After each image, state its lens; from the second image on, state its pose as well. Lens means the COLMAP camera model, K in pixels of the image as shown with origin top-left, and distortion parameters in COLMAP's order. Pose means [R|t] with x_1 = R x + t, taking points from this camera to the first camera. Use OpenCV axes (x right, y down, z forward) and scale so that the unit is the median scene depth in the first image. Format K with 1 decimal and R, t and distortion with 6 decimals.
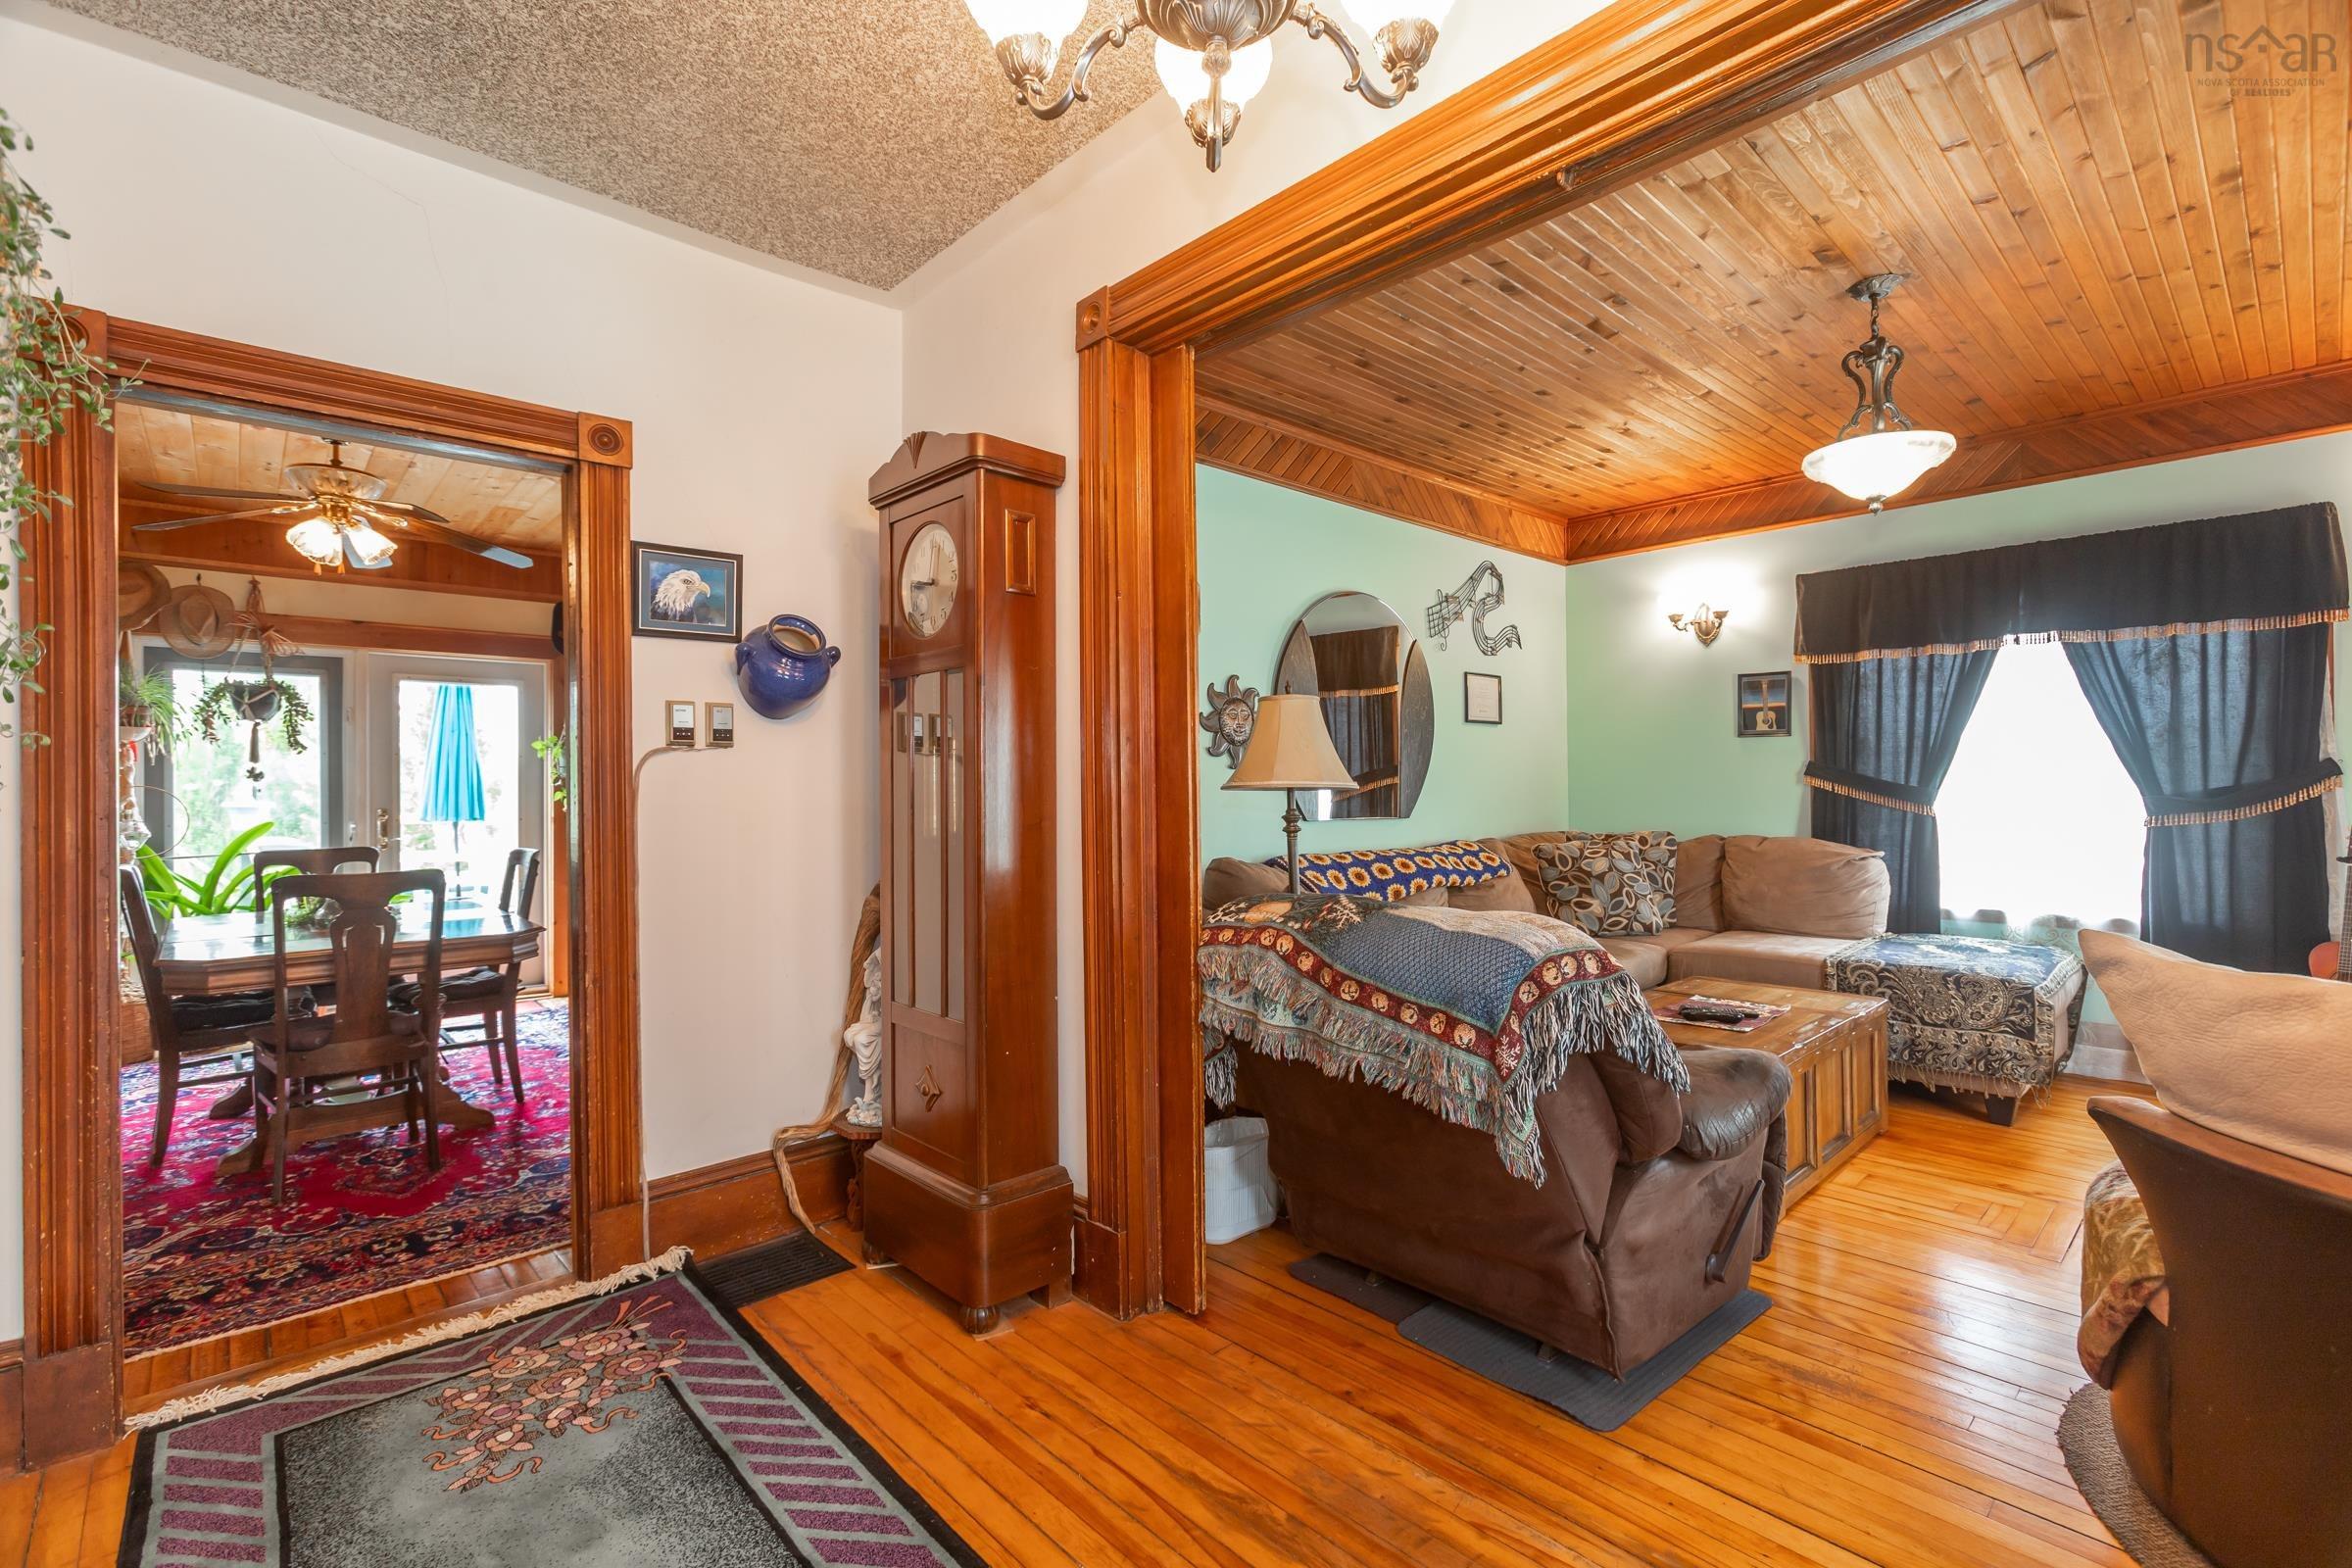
lens RADIAL K [[1050.5, 0, 1162.9], [0, 1050.5, 777.7], [0, 0, 1]] dist [-0.015886, 0.011890]
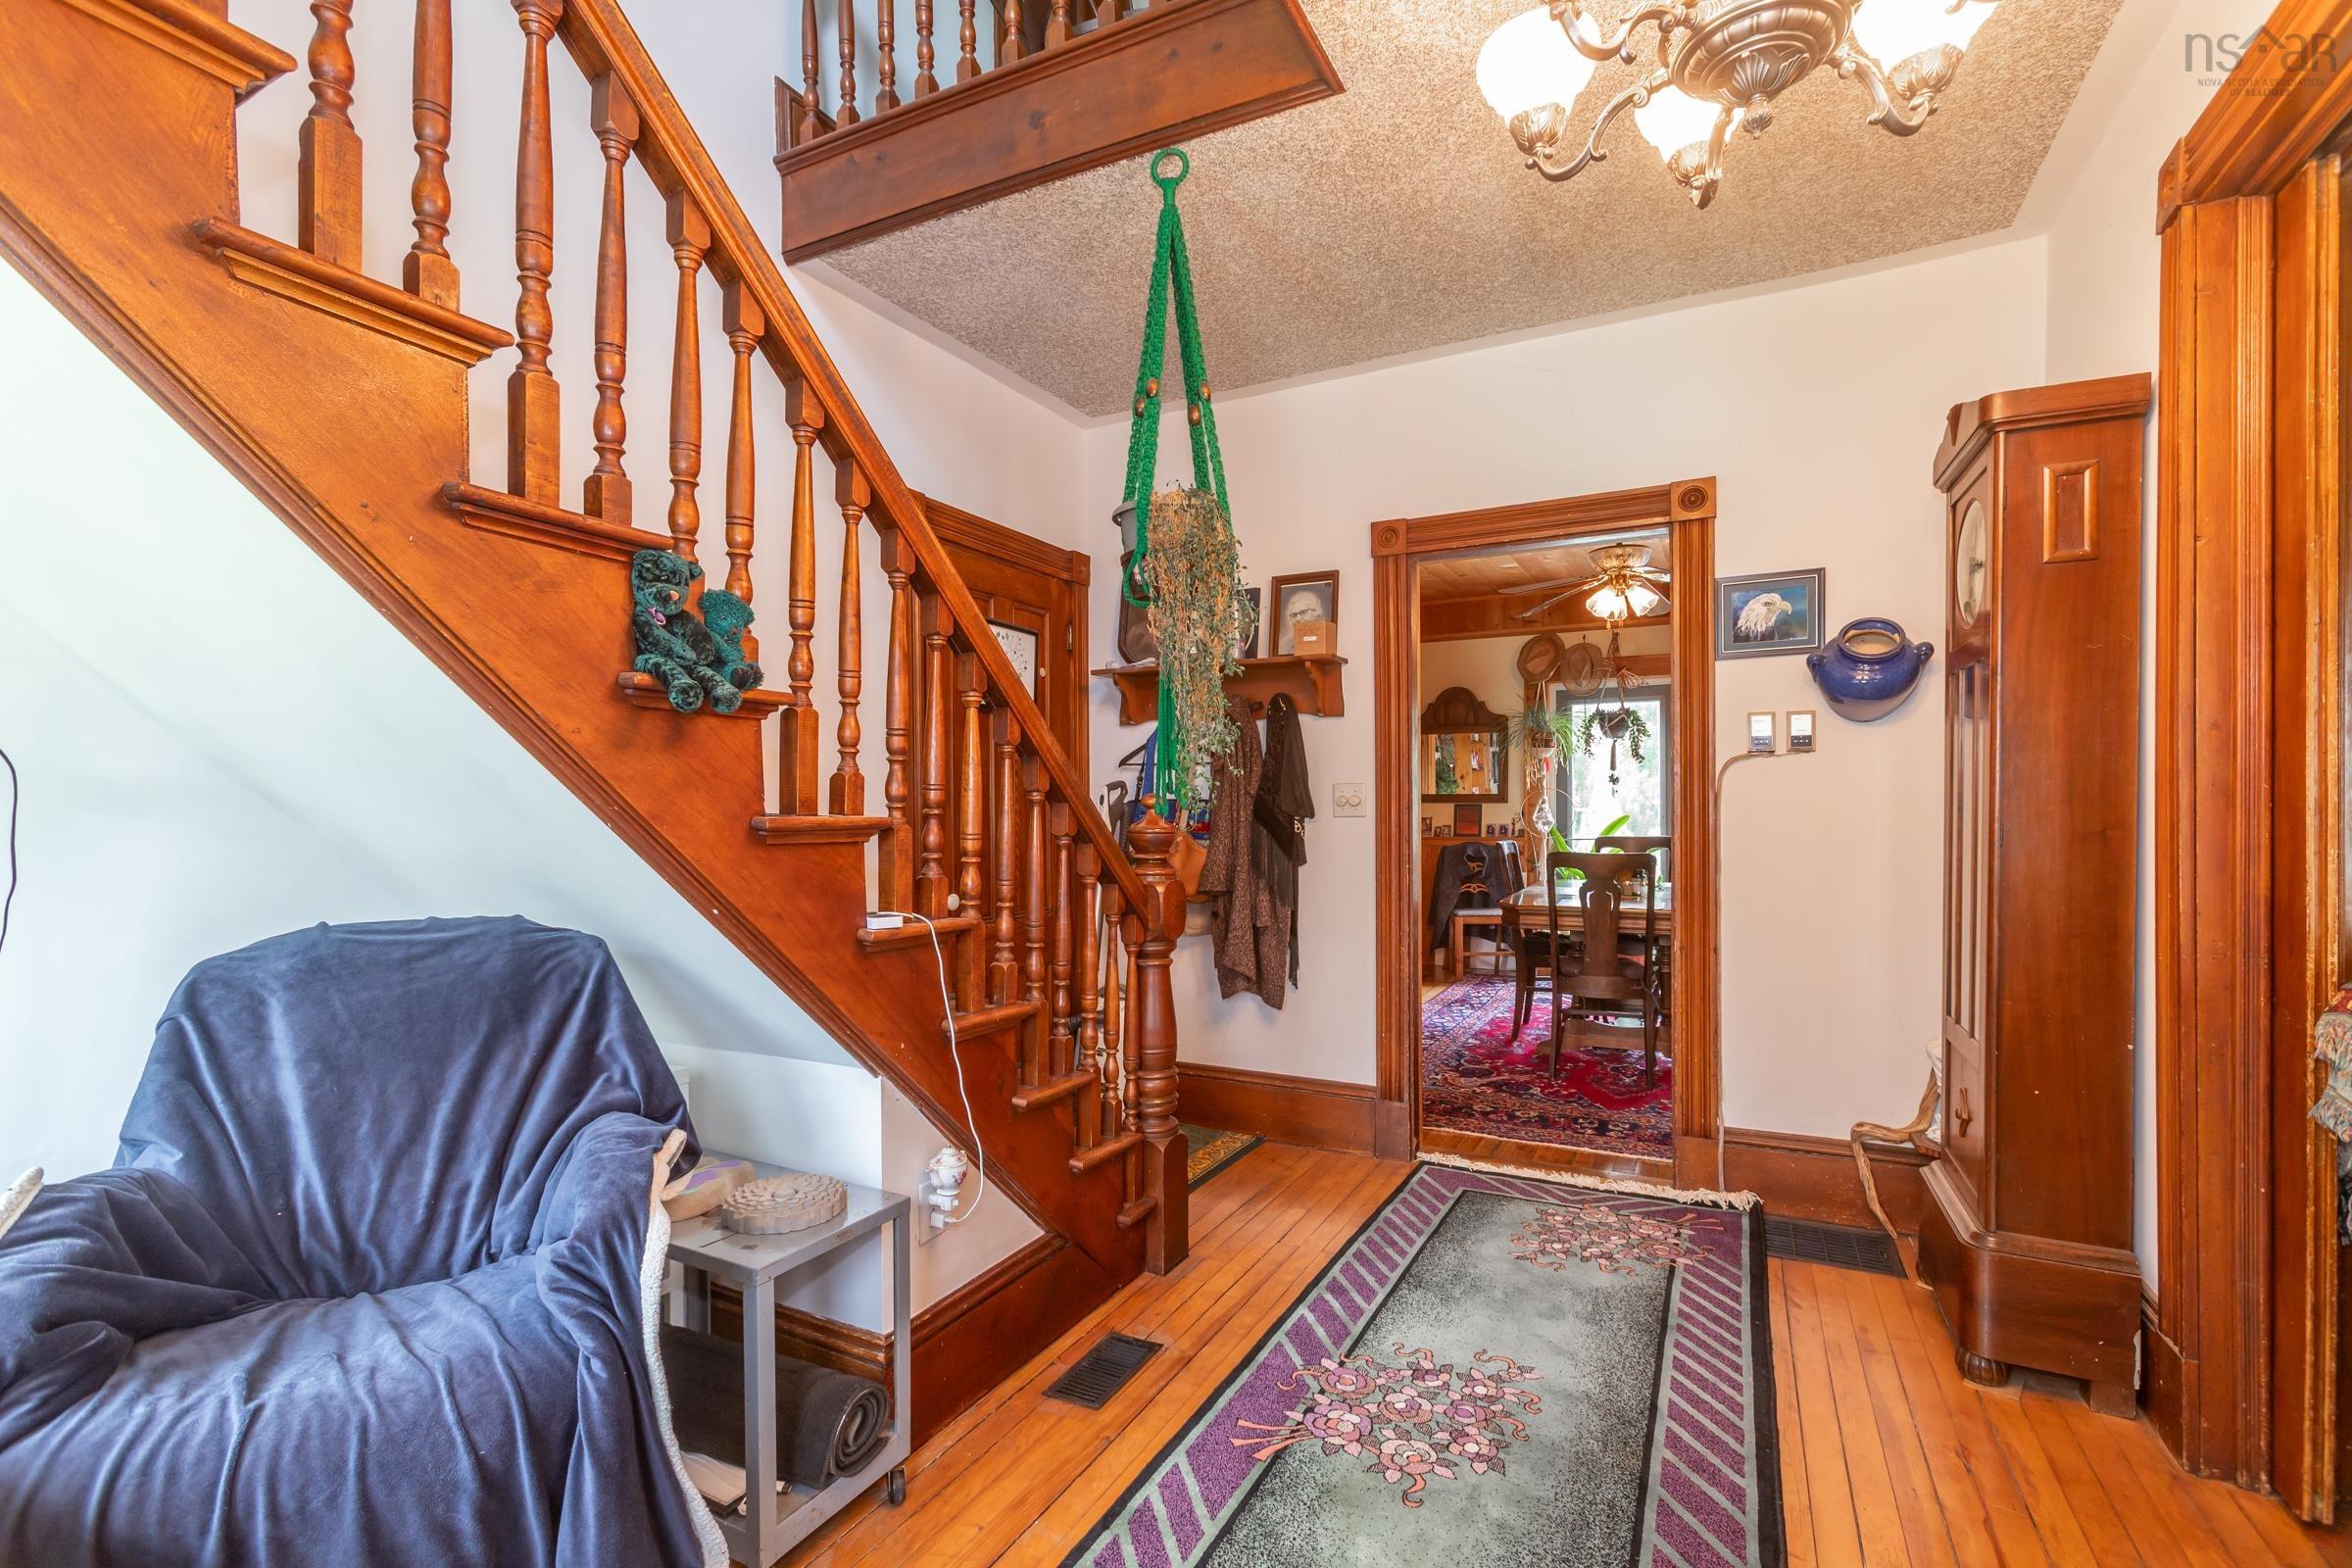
lens RADIAL K [[1050.5, 0, 1175.6], [0, 1050.5, 819.4], [0, 0, 1]] dist [-0.015886, 0.011890]
pose [[0.343581, 0.024656, -0.938799, 0.344110], [0.013126, 0.999432, 0.031052, -0.002082], [0.939031, -0.022991, 0.343062, 0.023836]]
